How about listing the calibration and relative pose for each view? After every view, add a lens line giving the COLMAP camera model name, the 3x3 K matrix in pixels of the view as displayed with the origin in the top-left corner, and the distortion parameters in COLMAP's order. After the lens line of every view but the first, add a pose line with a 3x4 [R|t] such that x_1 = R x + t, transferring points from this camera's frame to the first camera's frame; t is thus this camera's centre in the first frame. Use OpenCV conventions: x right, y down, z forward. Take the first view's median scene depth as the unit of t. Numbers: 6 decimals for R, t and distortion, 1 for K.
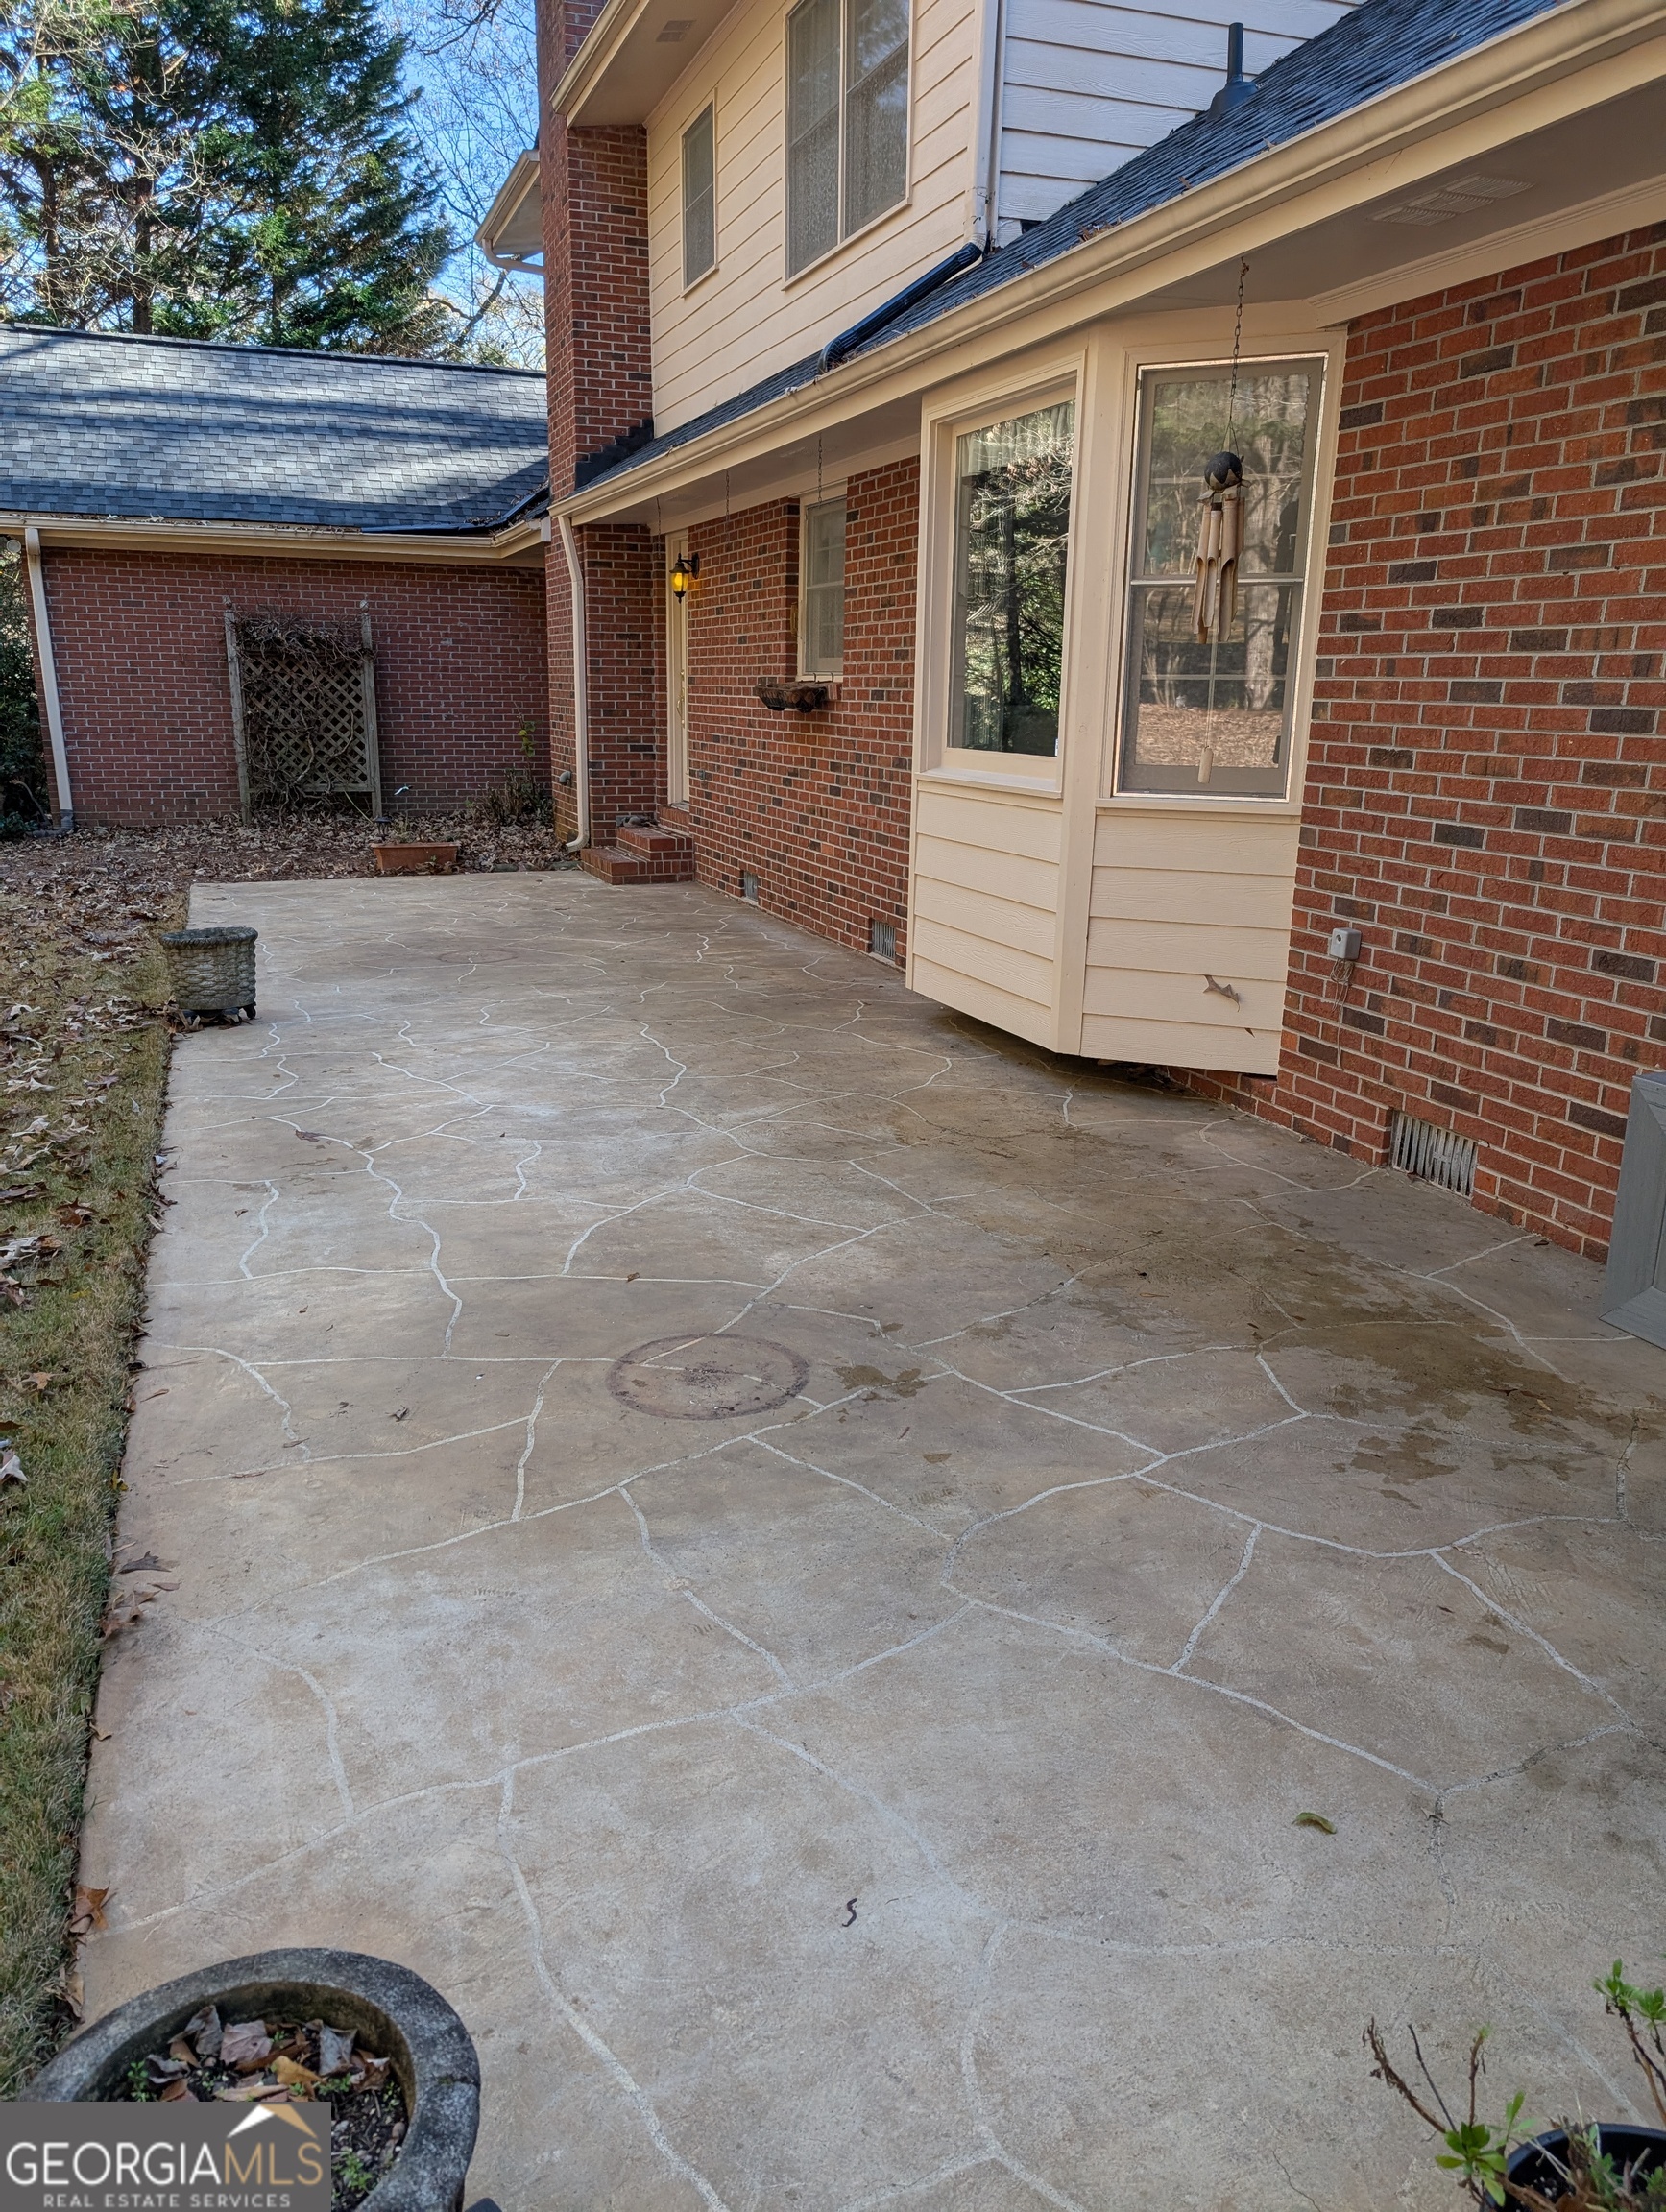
lens RADIAL K [[1569.8, 0, 830.0], [0, 1569.8, 1098.2], [0, 0, 1]] dist [0.034595, -0.034068]
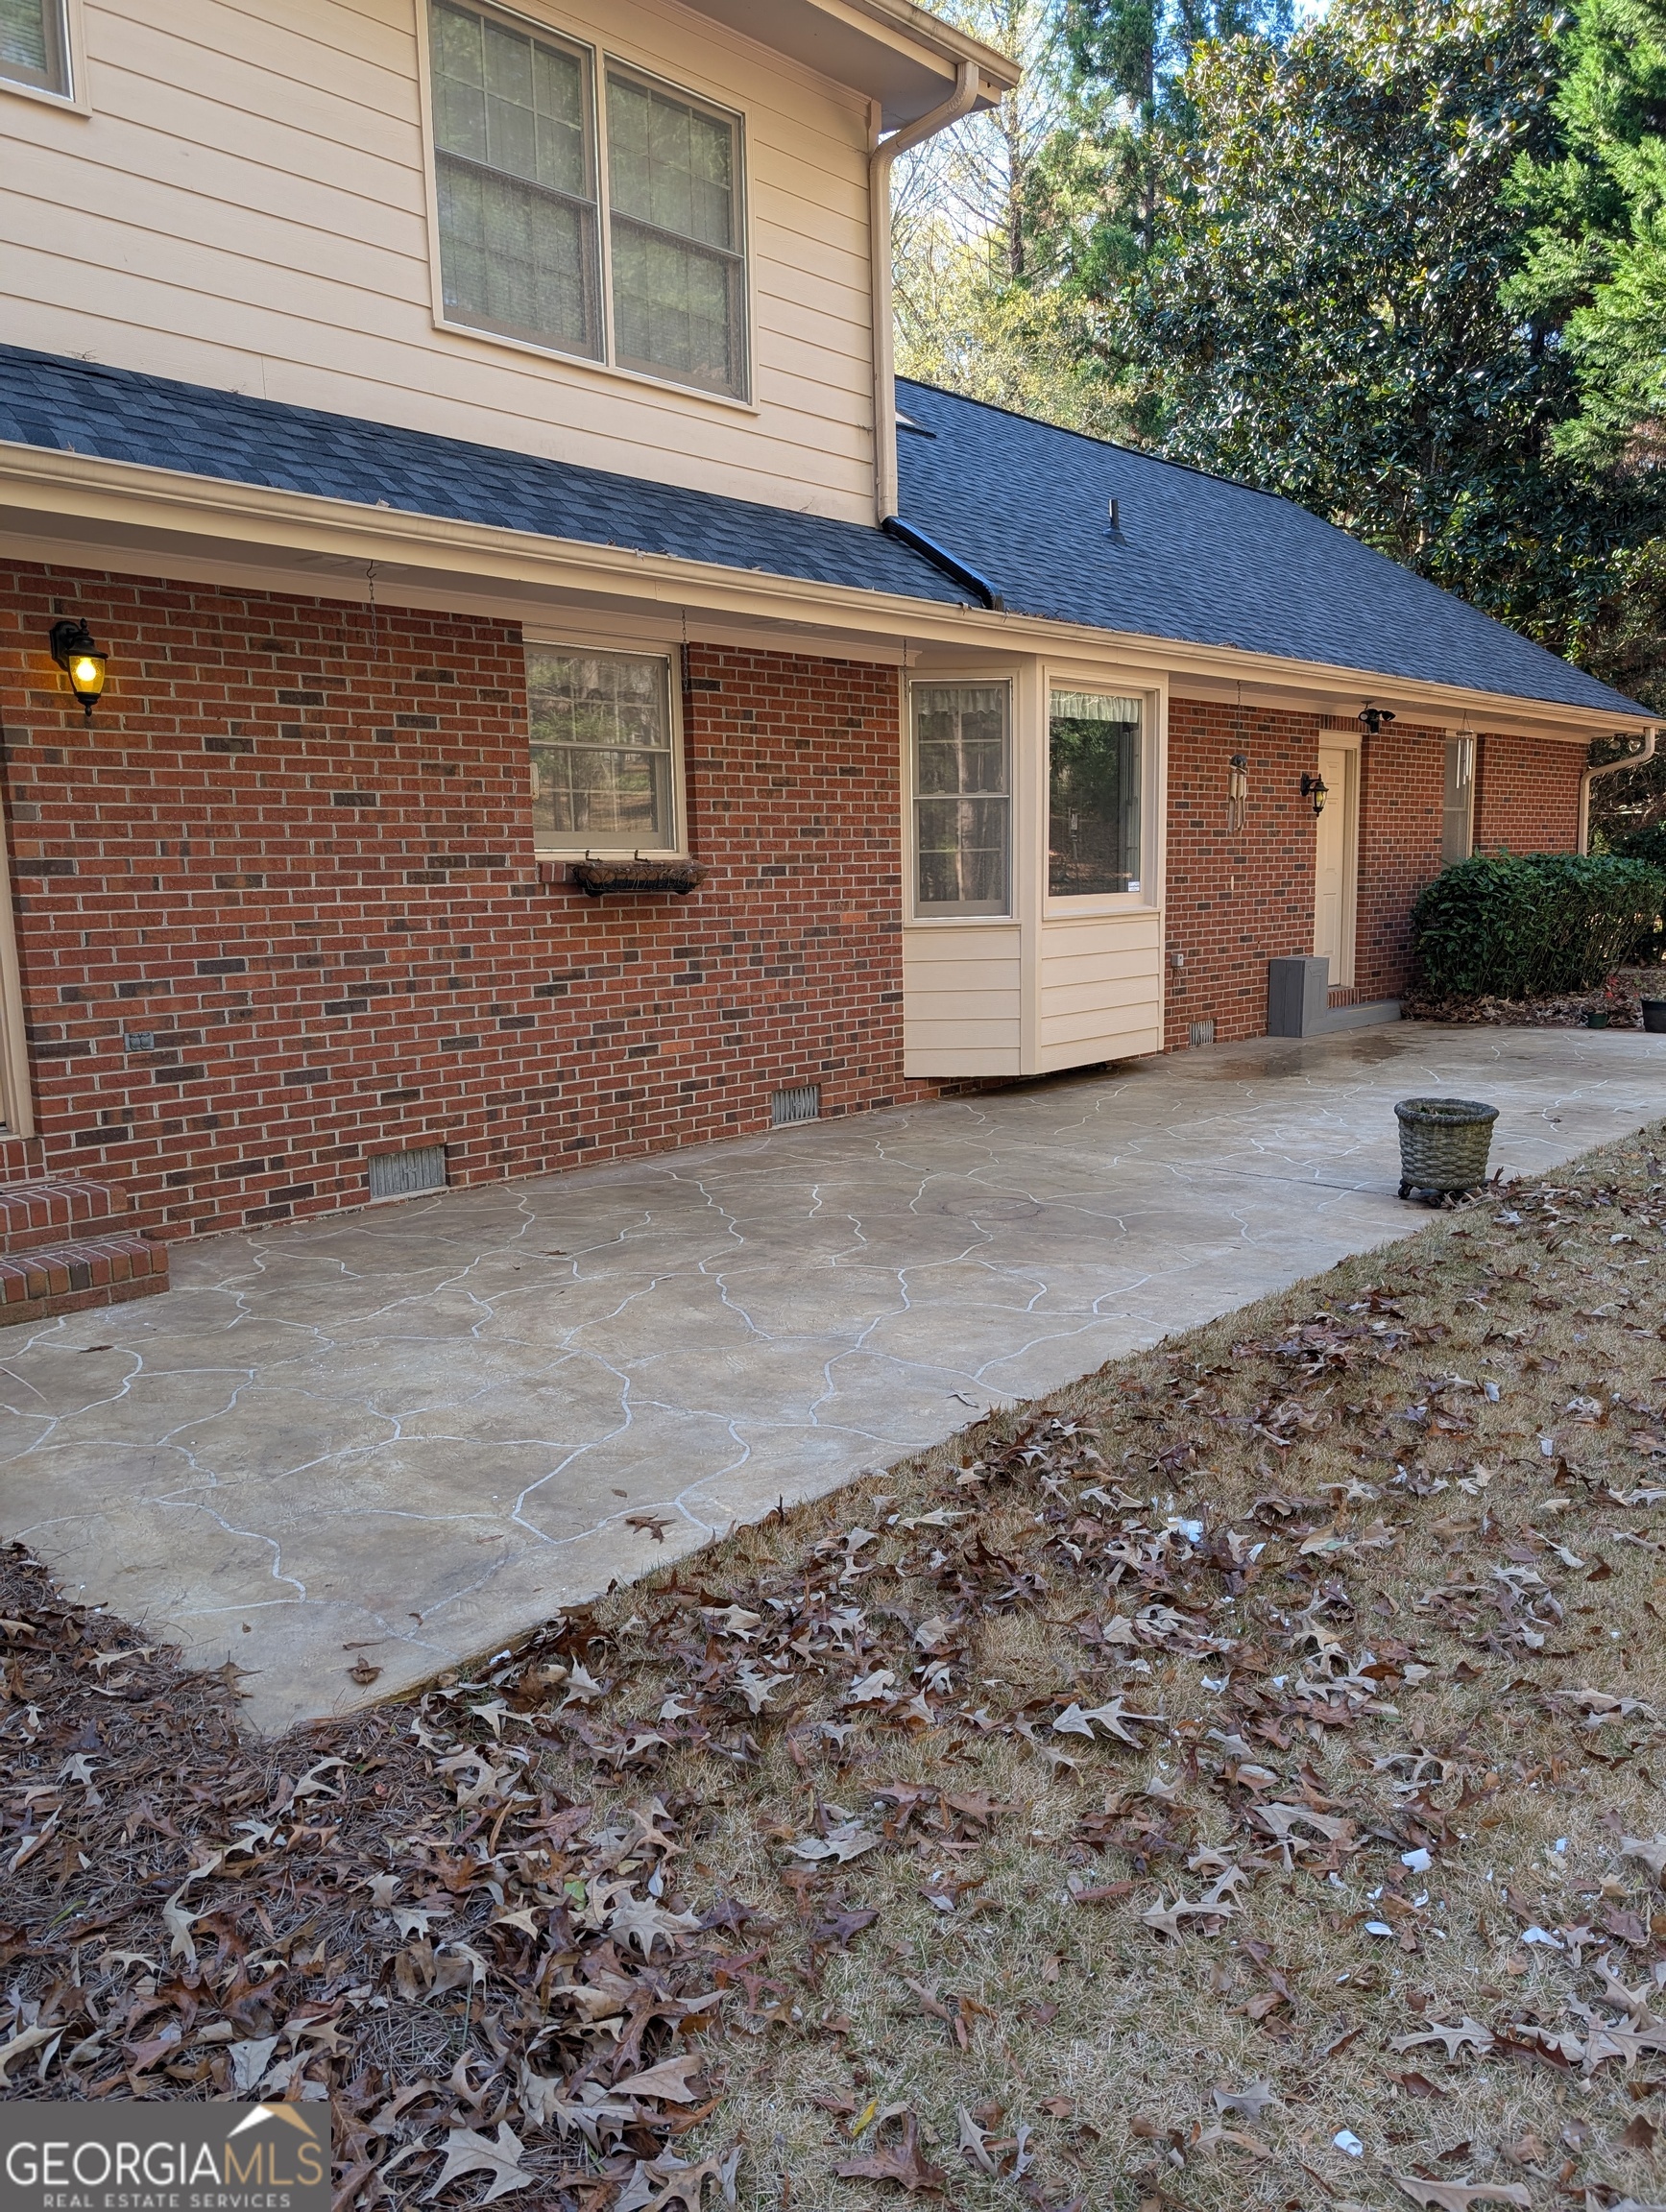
lens RADIAL K [[1569.8, 0, 830.0], [0, 1569.8, 1098.2], [0, 0, 1]] dist [0.034595, -0.034068]
pose [[-0.426228, -0.128839, 0.895394, -0.626866], [0.250249, 0.934385, 0.253573, -0.252036], [-0.869313, 0.332152, -0.366019, 0.953378]]
